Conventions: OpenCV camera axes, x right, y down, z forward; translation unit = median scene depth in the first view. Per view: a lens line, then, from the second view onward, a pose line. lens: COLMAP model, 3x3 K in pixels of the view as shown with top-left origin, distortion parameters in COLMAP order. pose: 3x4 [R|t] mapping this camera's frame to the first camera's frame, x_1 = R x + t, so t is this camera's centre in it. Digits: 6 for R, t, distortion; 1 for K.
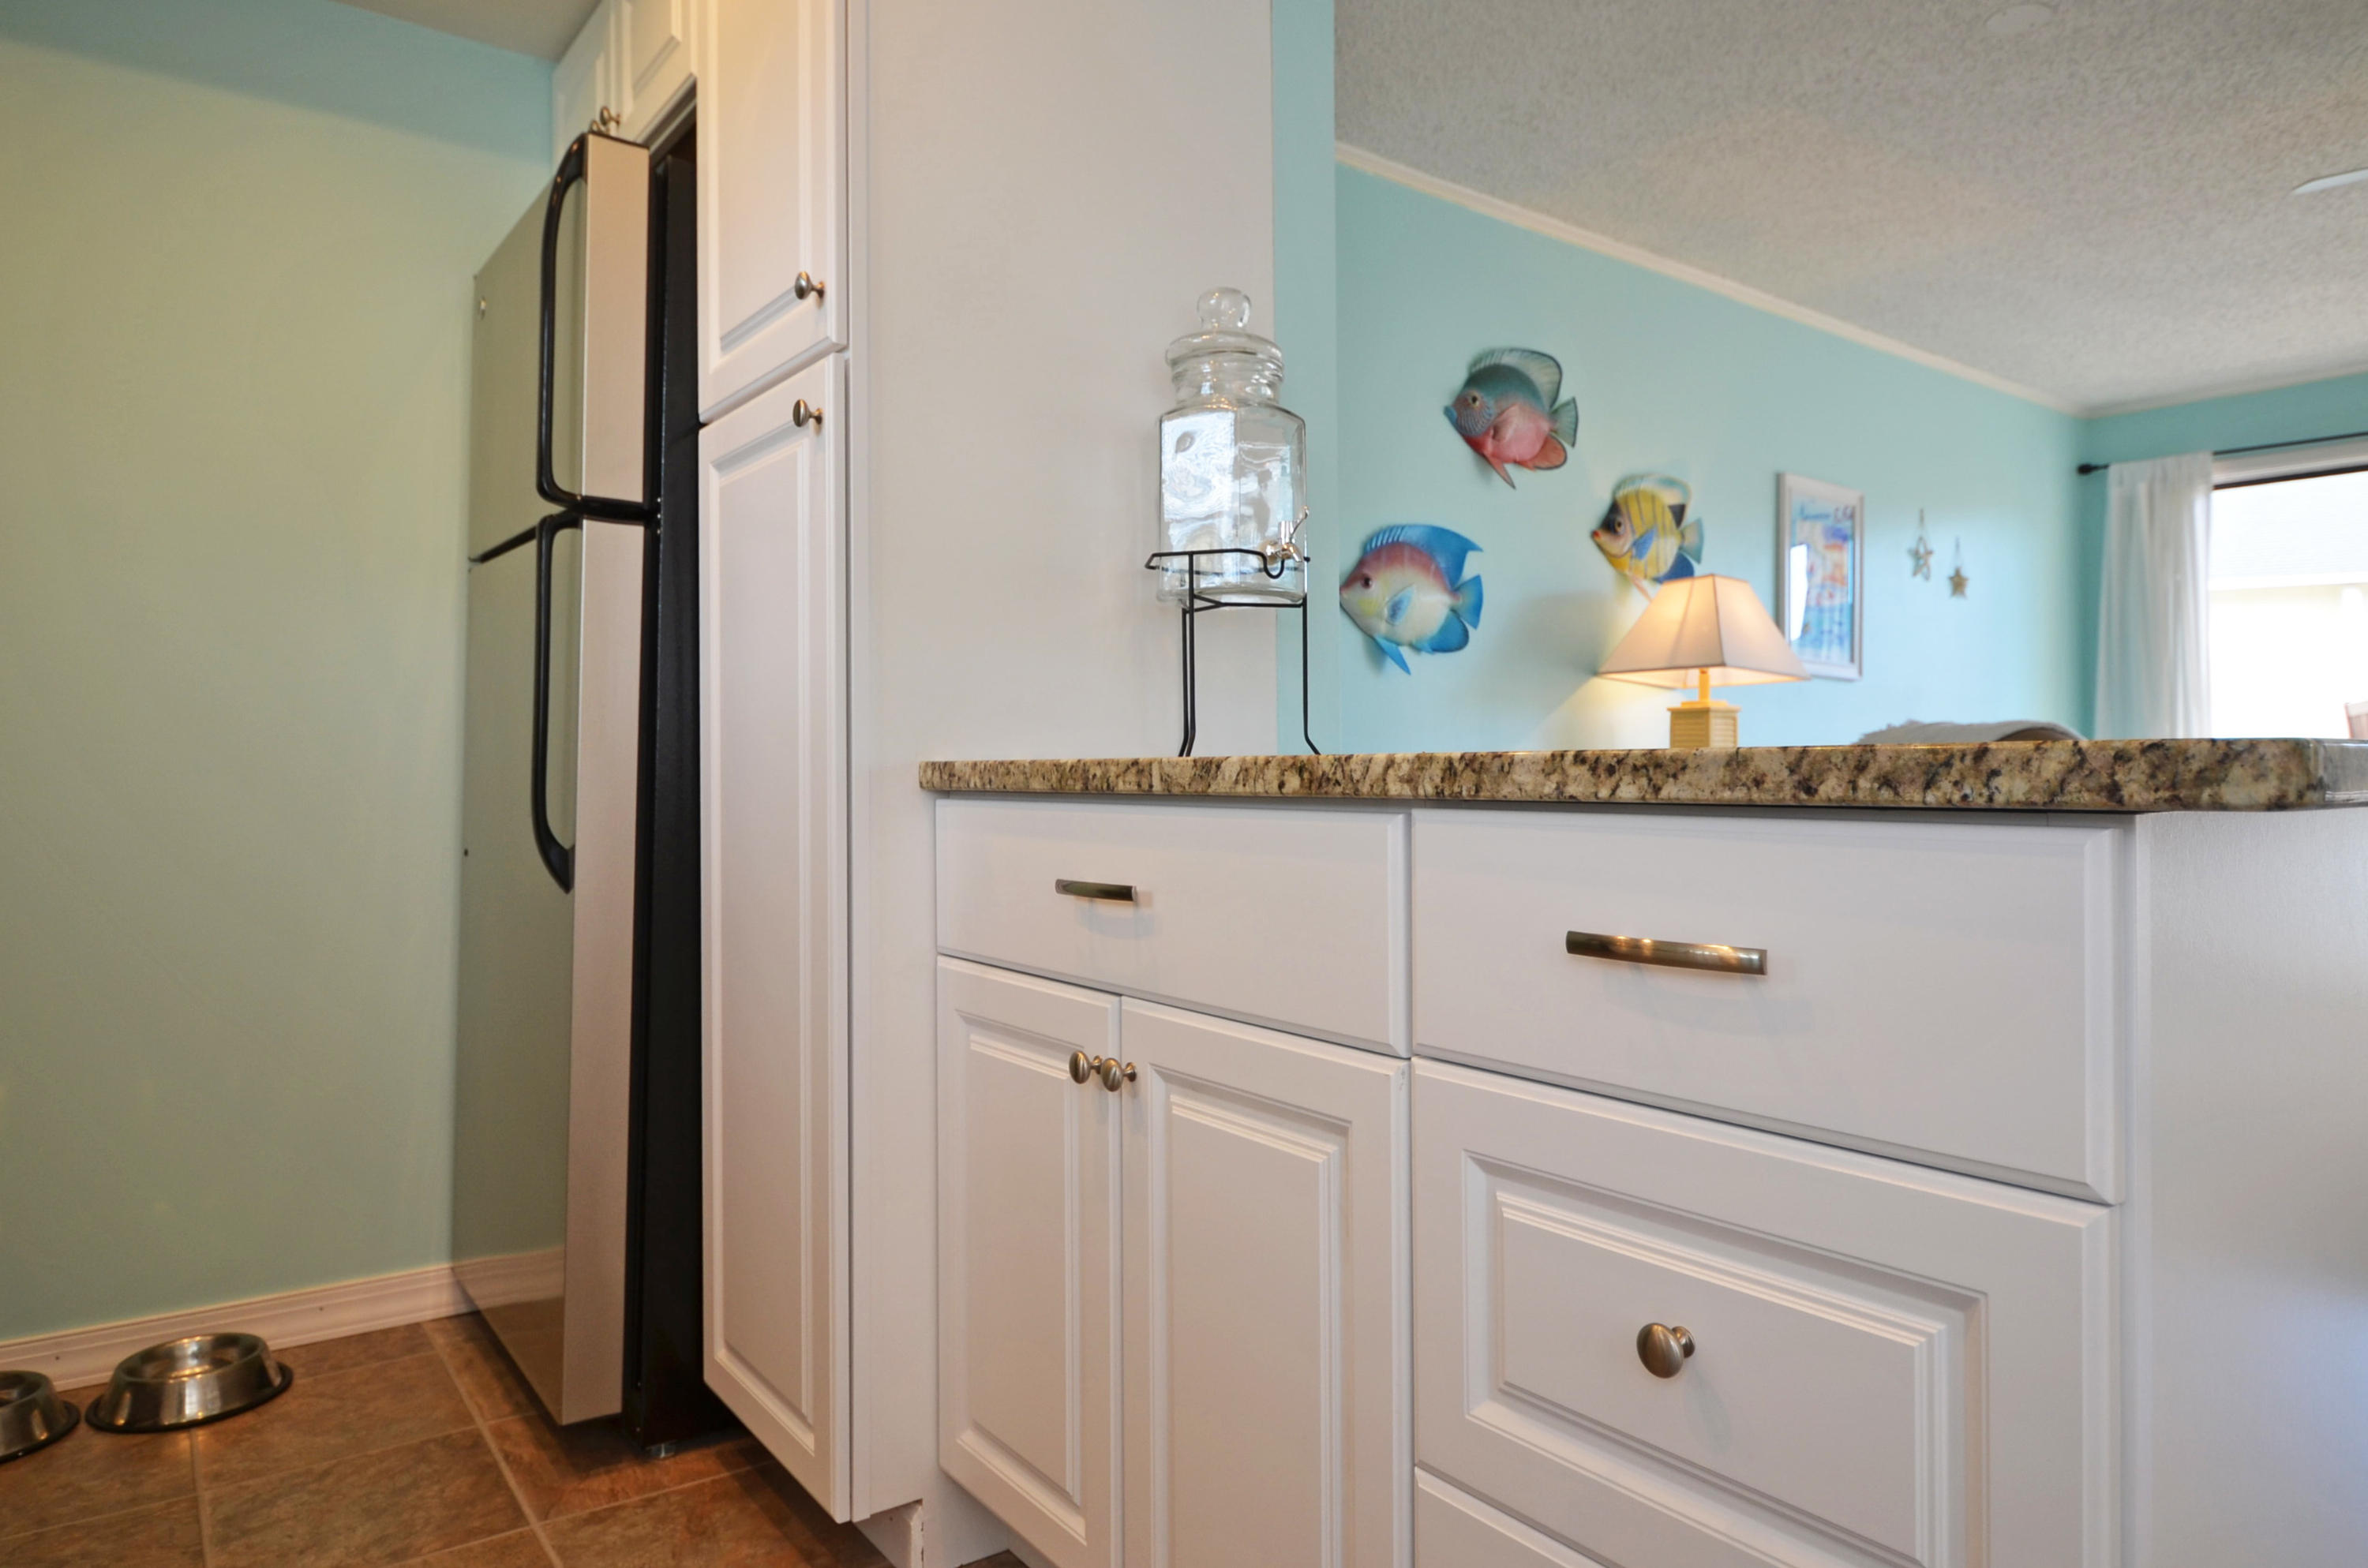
lens RADIAL K [[1457.7, 0, 1251.5], [0, 1457.7, 759.7], [0, 0, 1]] dist [0.002790, 0.000041]
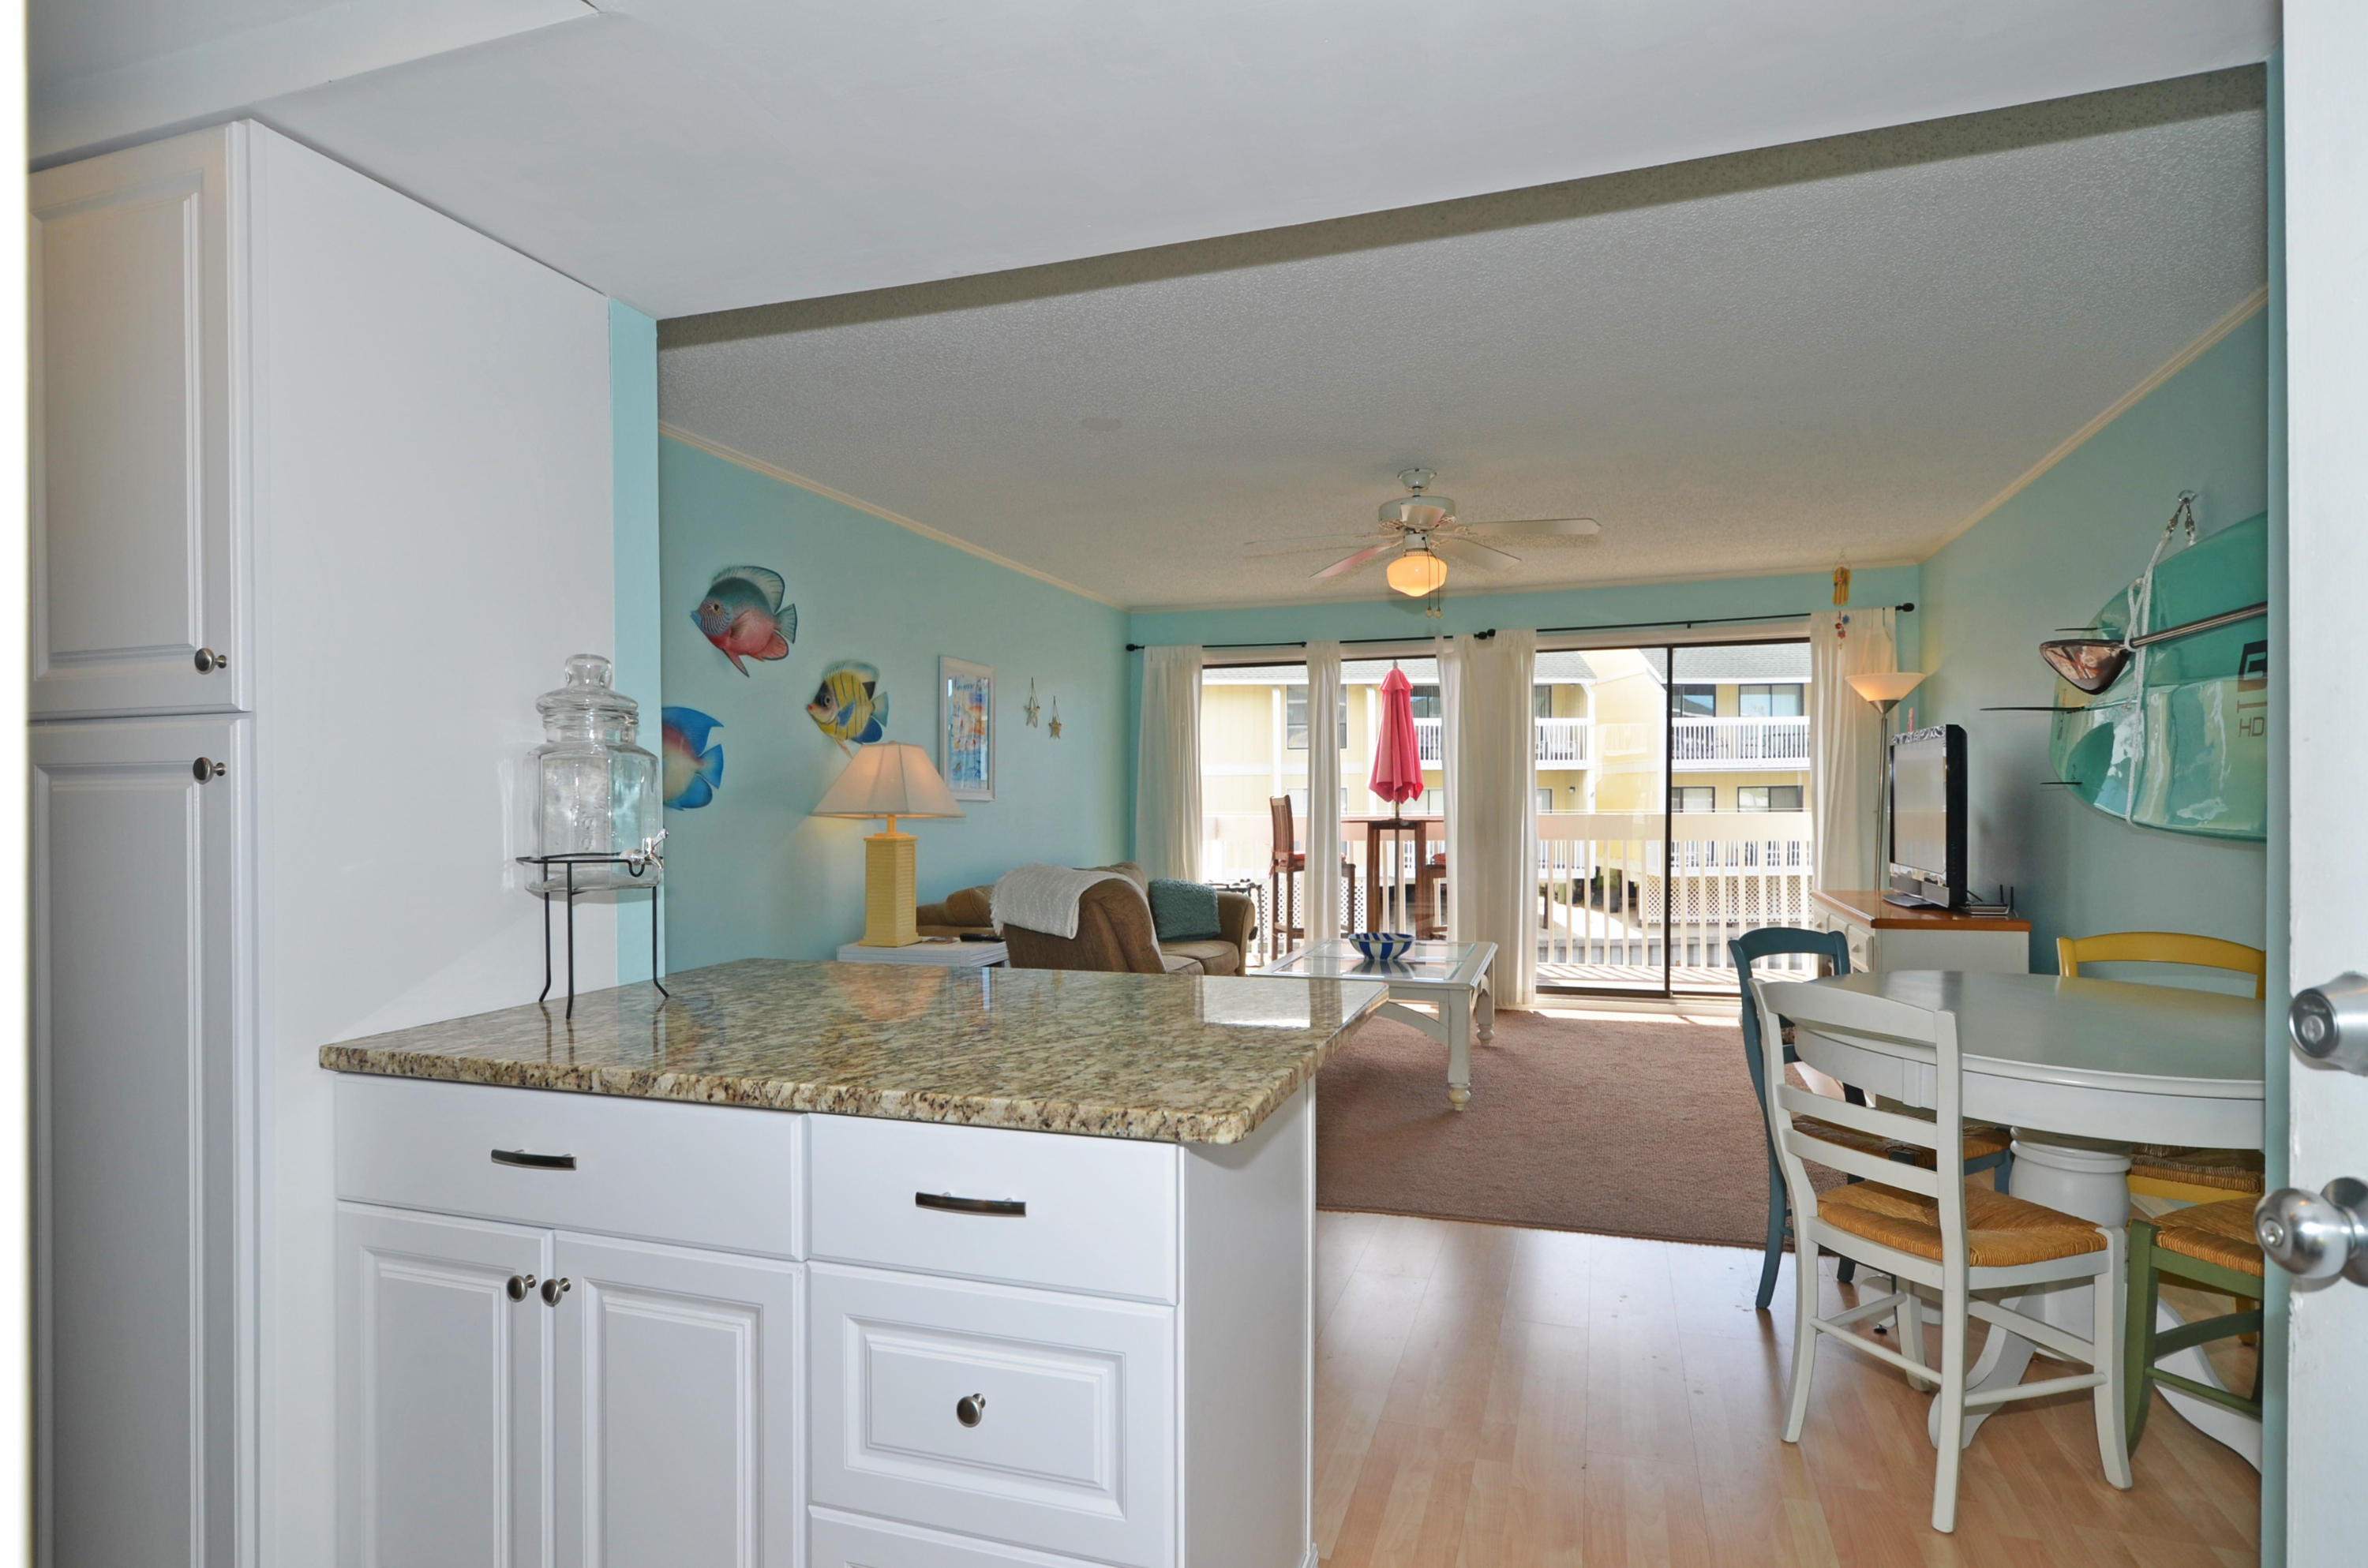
lens RADIAL K [[1186.5, 0, 1227.8], [0, 1186.5, 808.2], [0, 0, 1]] dist [0.000410, 0.000670]
pose [[0.821799, -0.007048, 0.569734, -0.186471], [-0.000708, 0.999910, 0.013392, -0.233607], [-0.569778, -0.011409, 0.821720, -0.266486]]
